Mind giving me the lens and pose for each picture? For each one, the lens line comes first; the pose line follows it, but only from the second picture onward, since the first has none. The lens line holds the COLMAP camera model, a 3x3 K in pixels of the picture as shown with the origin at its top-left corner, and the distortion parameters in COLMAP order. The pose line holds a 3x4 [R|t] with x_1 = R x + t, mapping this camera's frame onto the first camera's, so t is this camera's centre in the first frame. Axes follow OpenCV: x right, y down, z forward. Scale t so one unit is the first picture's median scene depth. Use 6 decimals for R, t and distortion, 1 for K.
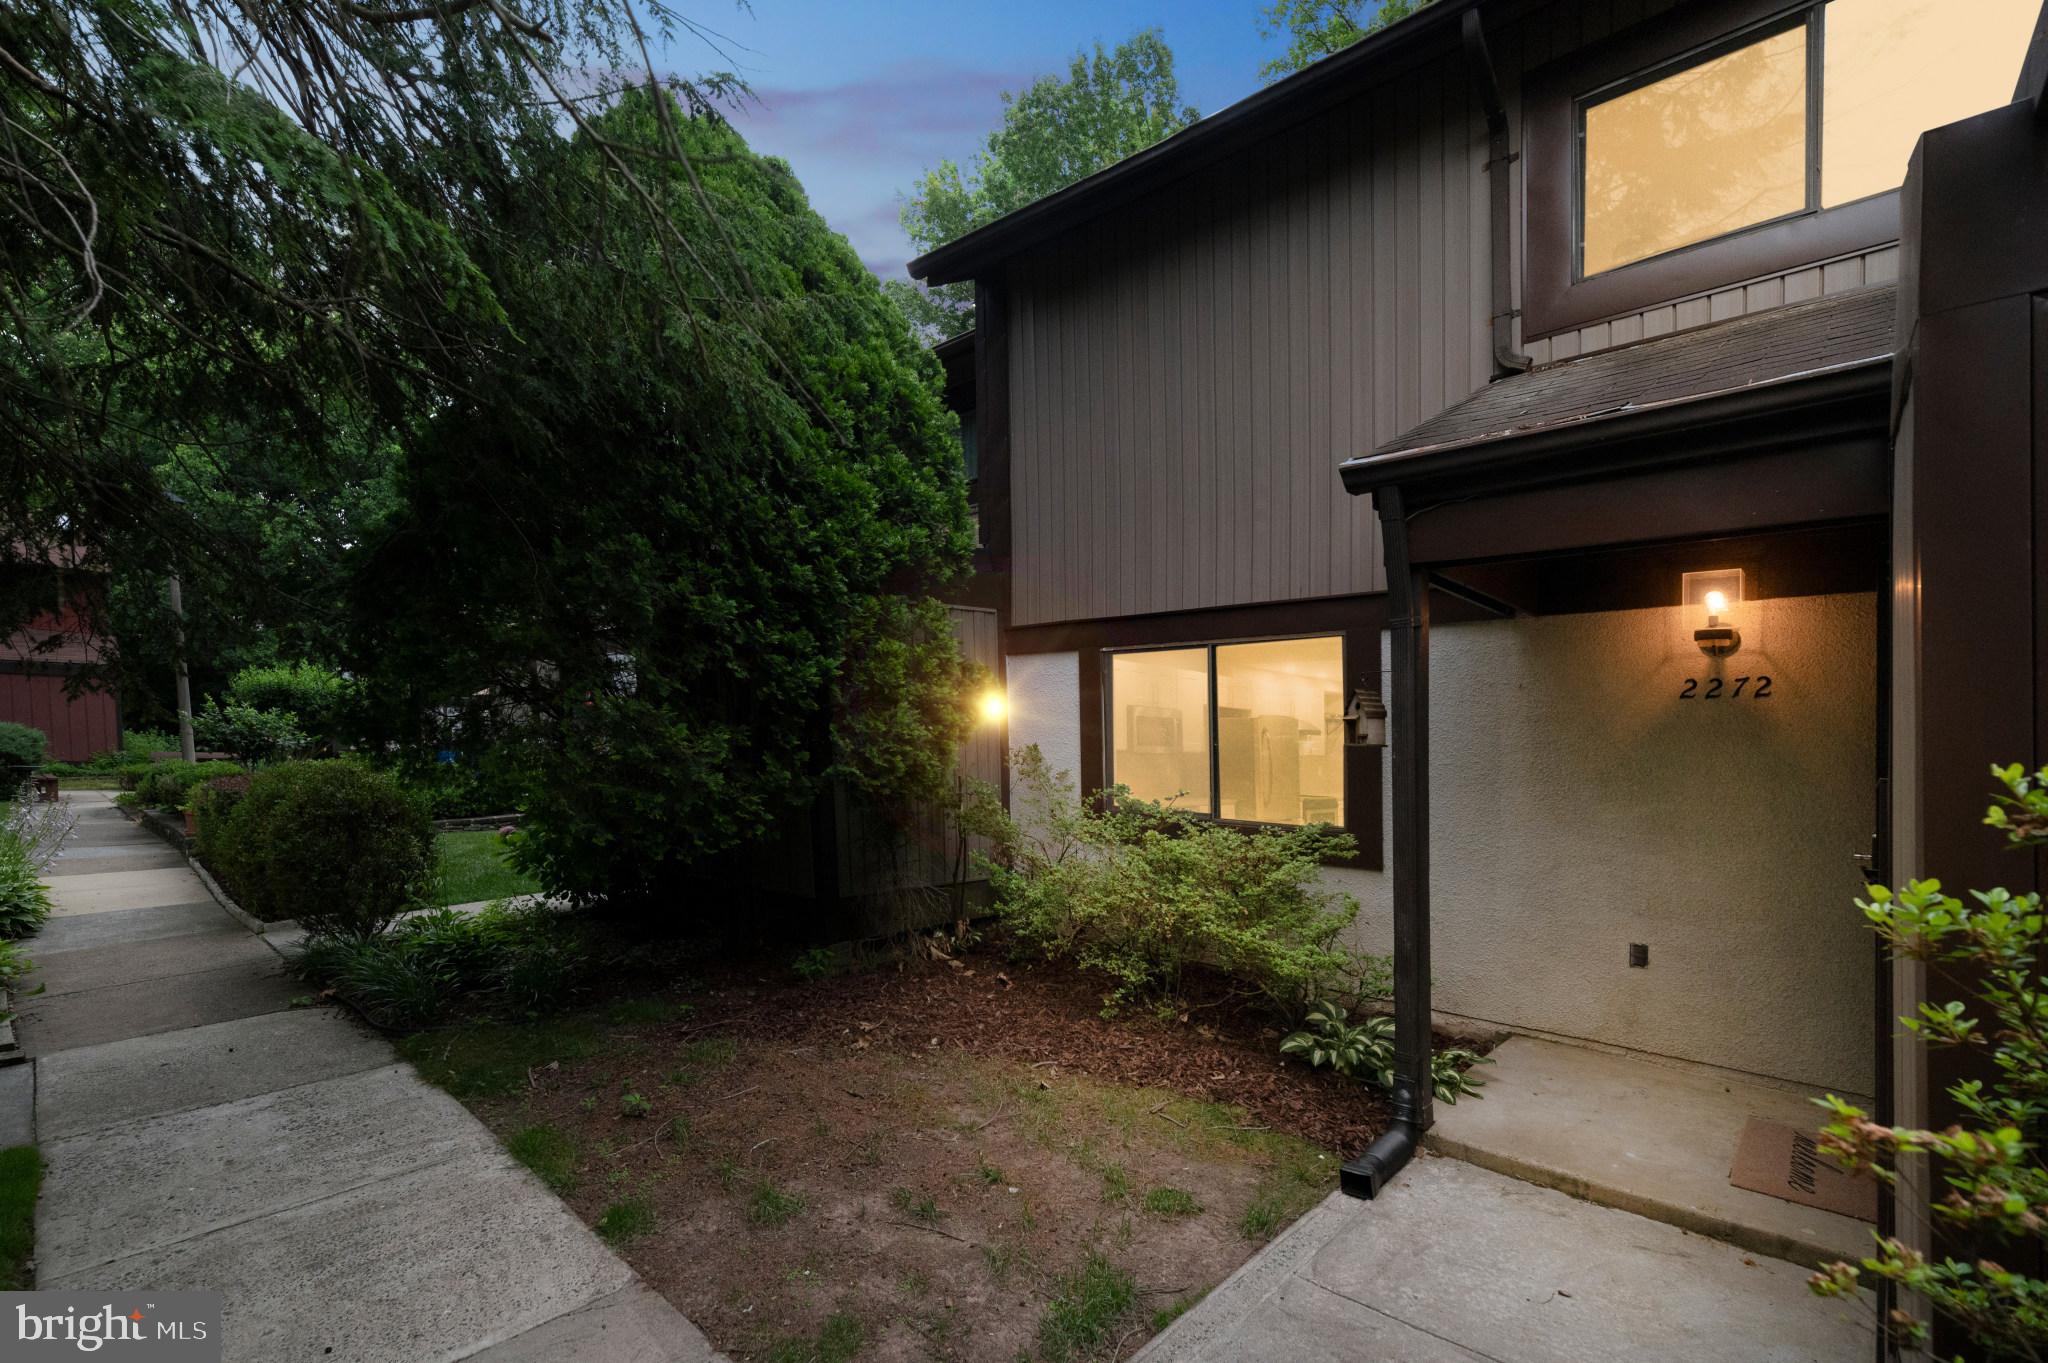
lens RADIAL K [[855.4, 0, 1028.1], [0, 855.4, 769.5], [0, 0, 1]] dist [0.013848, 0.000109]
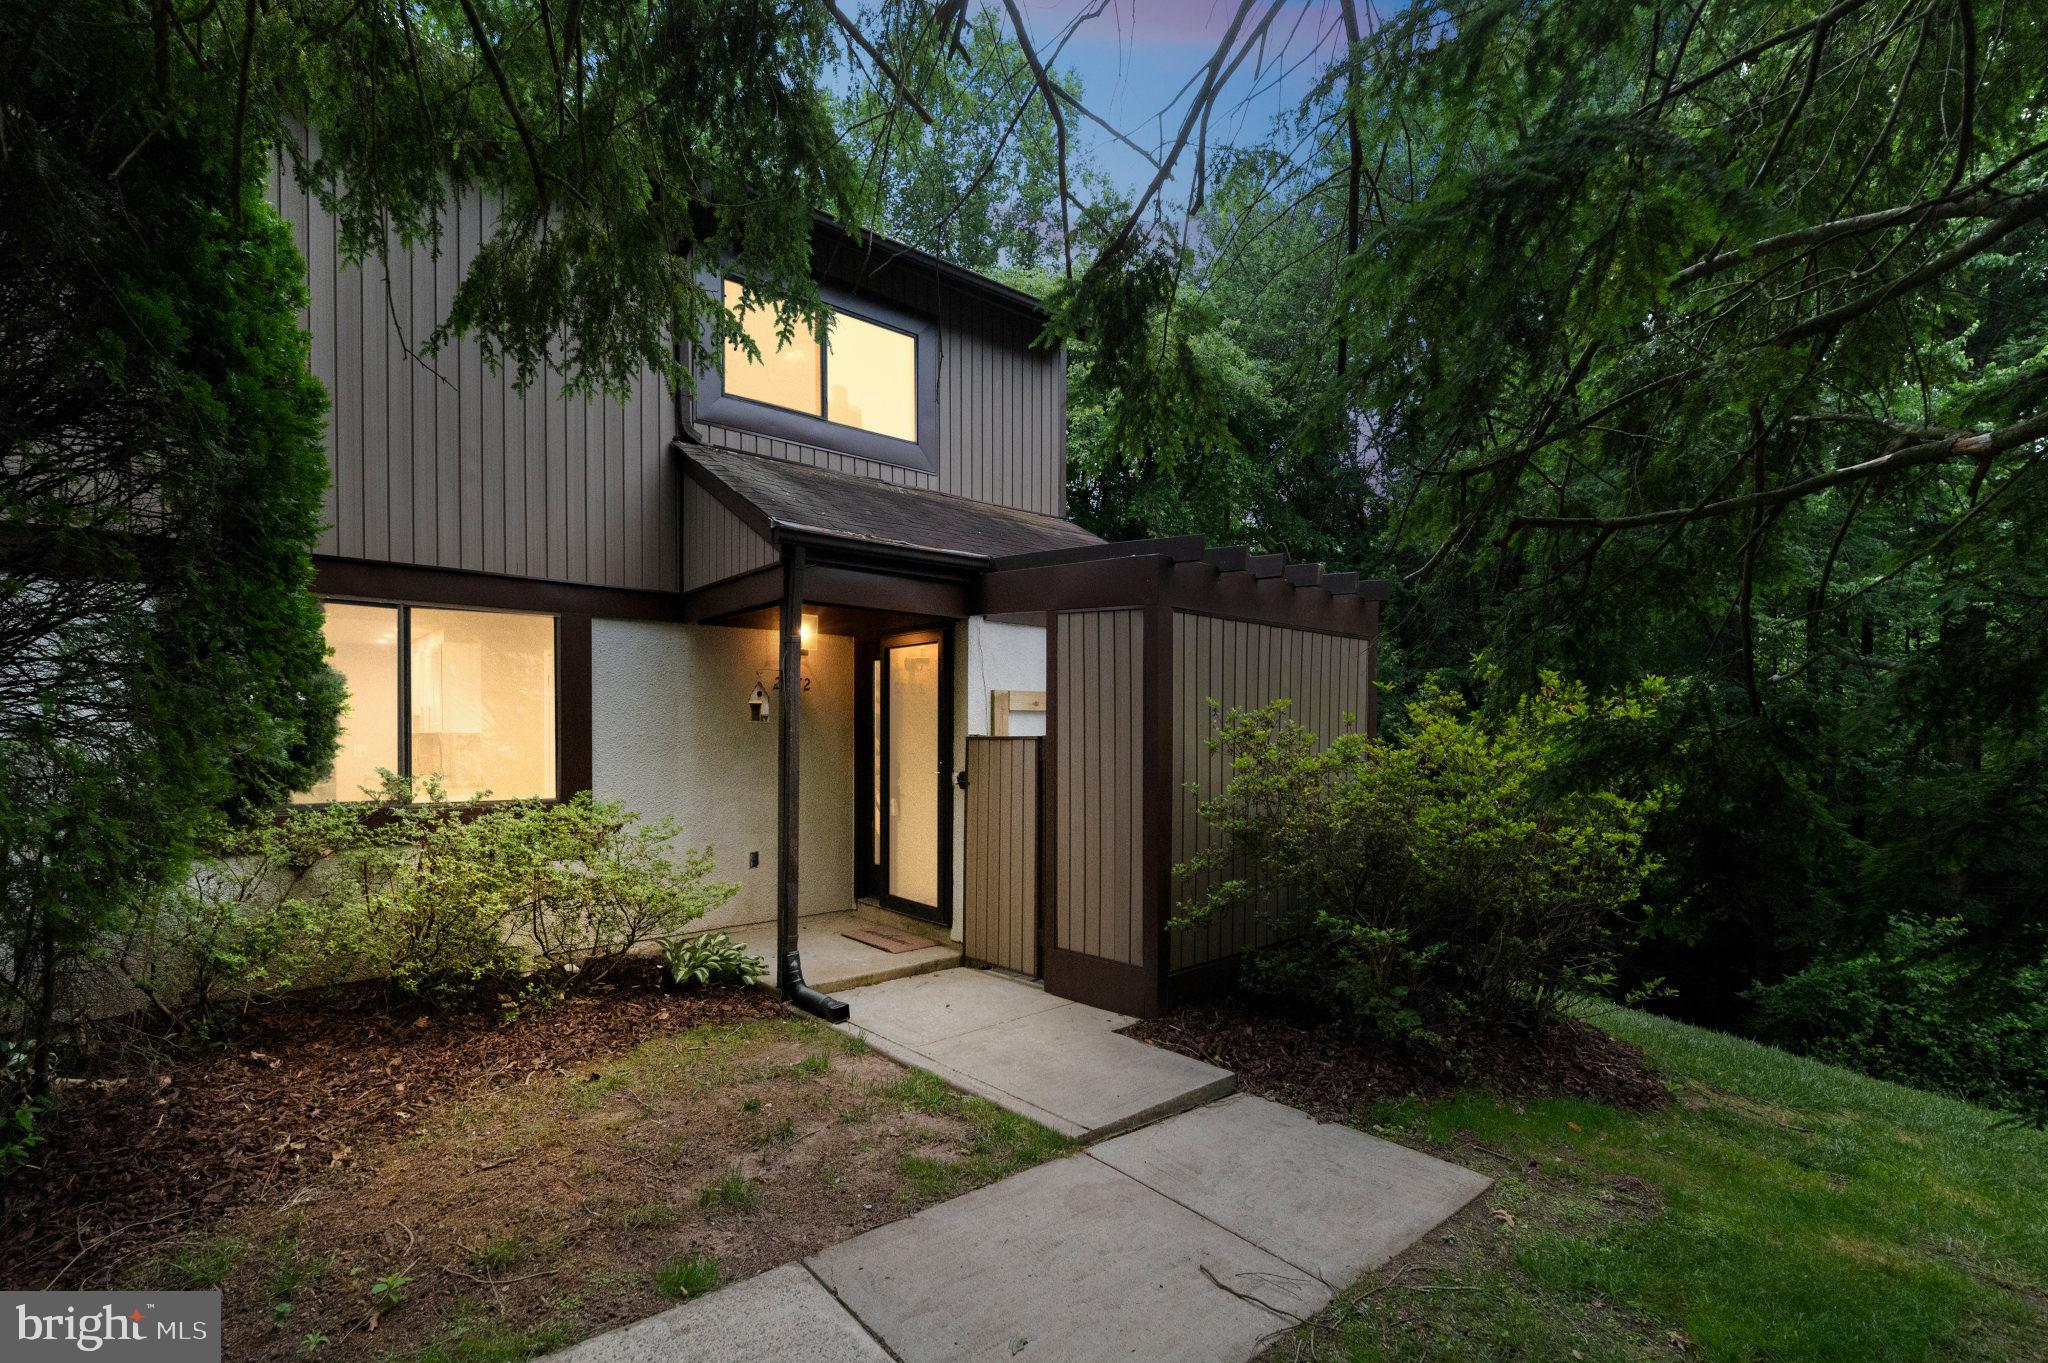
lens RADIAL K [[902.1, 0, 1027.5], [0, 902.1, 714.4], [0, 0, 1]] dist [0.023861, 0.000062]
pose [[0.138213, 0.000465, 0.990402, -0.881347], [0.032766, 0.999450, -0.005042, -0.014073], [-0.989860, 0.033149, 0.138122, 0.348841]]
